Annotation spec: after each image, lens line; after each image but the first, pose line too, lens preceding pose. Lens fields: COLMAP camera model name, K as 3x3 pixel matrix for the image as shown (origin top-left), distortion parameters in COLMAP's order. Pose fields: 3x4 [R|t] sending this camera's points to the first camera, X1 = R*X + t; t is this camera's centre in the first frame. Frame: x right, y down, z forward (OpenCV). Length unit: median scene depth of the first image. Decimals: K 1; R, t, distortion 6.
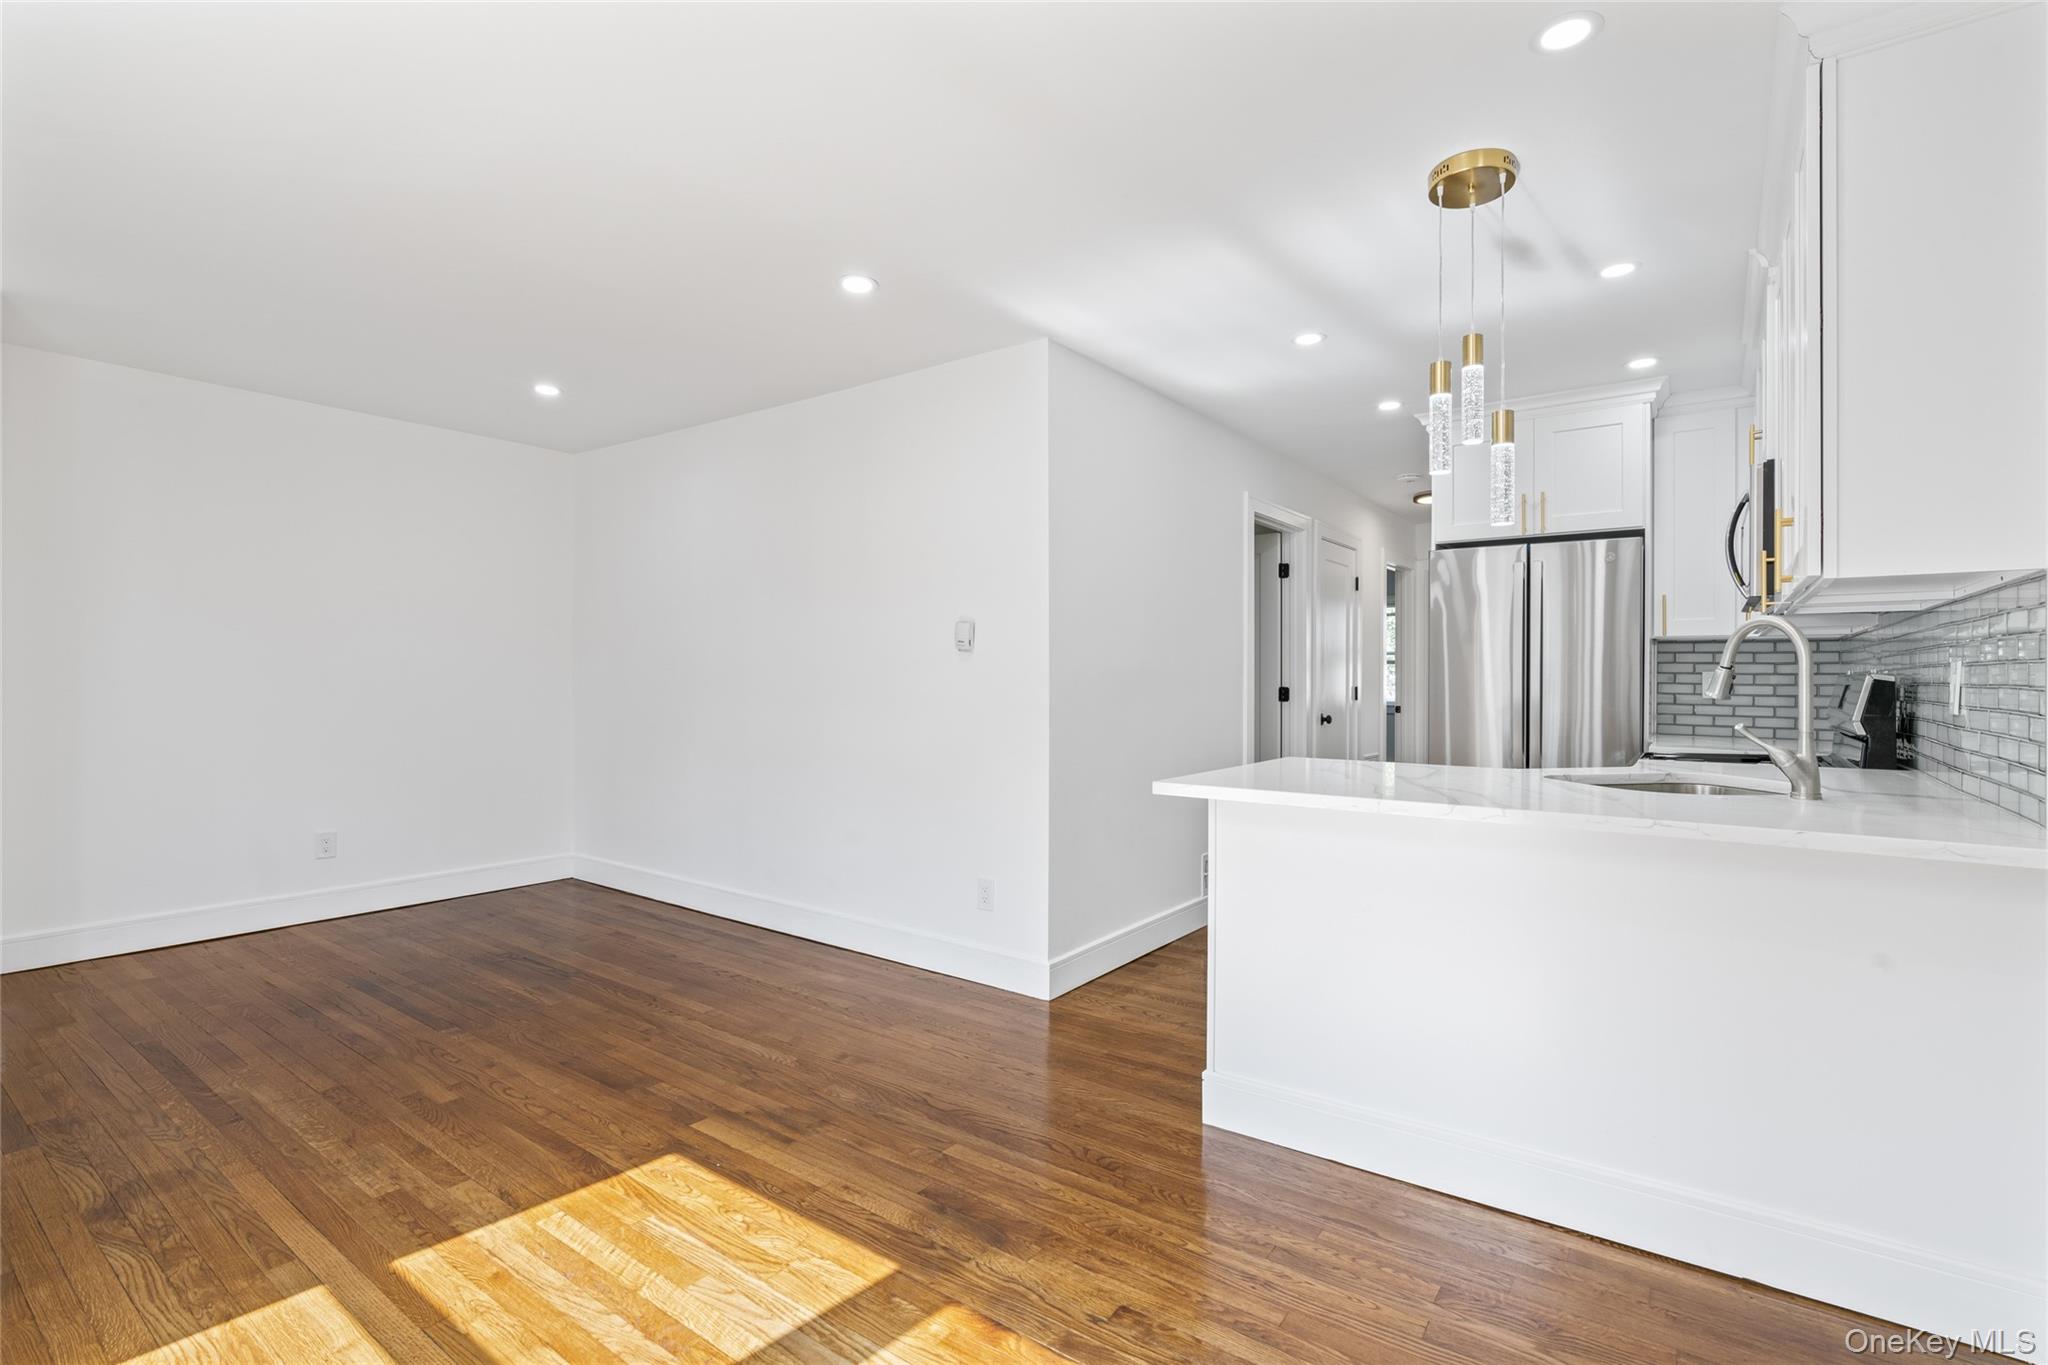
lens RADIAL K [[943.6, 0, 1030.9], [0, 943.6, 673.3], [0, 0, 1]] dist [-0.014224, 0.007030]
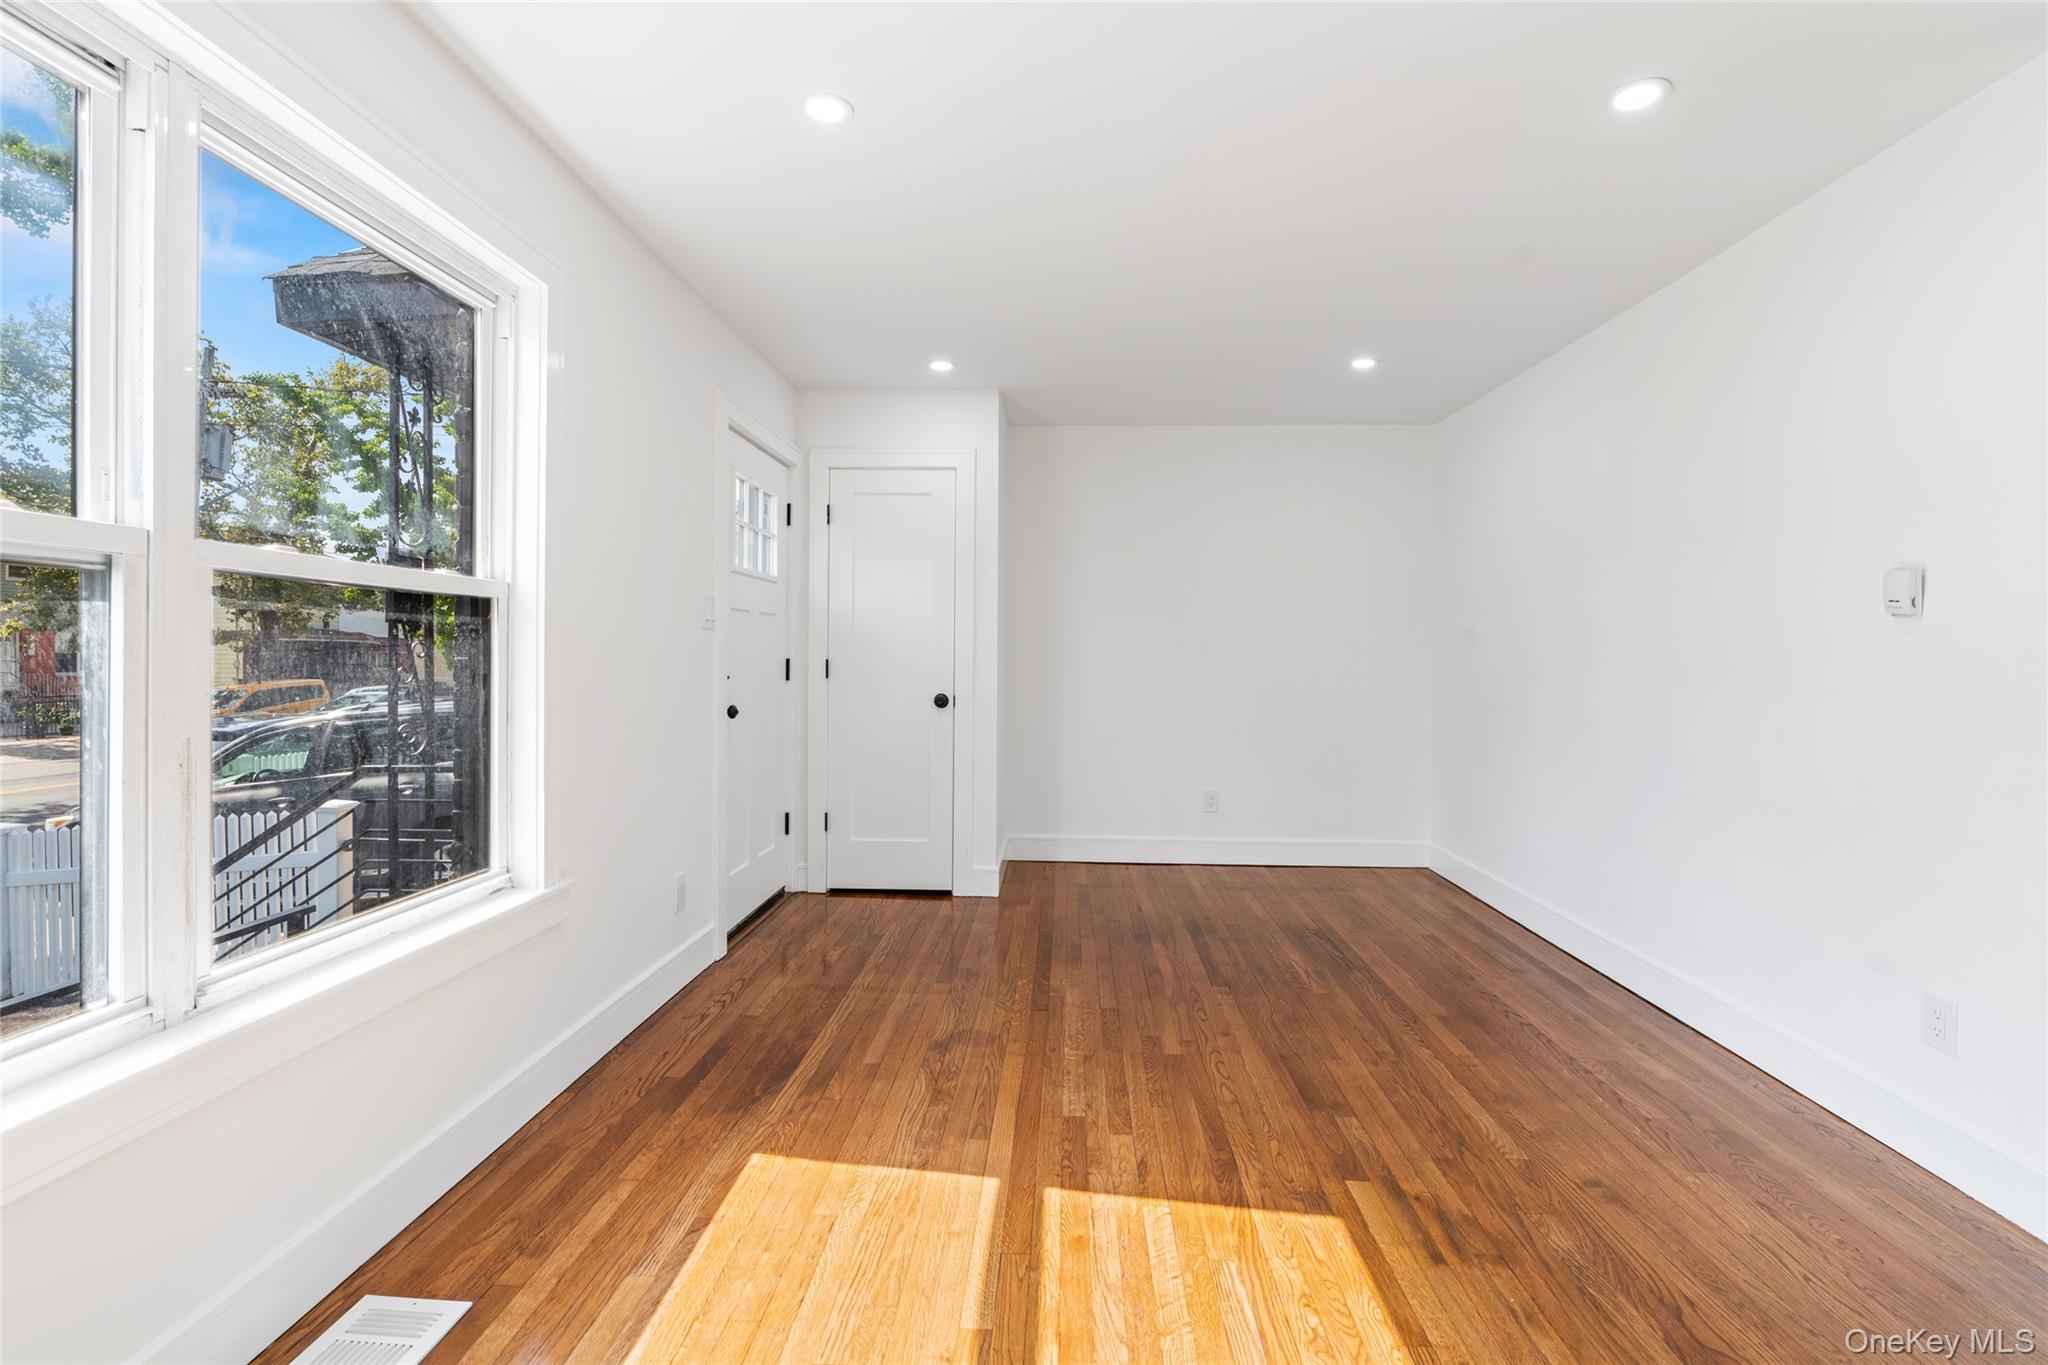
lens RADIAL K [[943.6, 0, 1030.9], [0, 943.6, 673.3], [0, 0, 1]] dist [-0.014224, 0.007030]
pose [[0.553771, 0.016261, -0.832510, 0.168354], [-0.001569, 0.999828, 0.018486, 0.004240], [0.832667, -0.008931, 0.553702, 0.271029]]
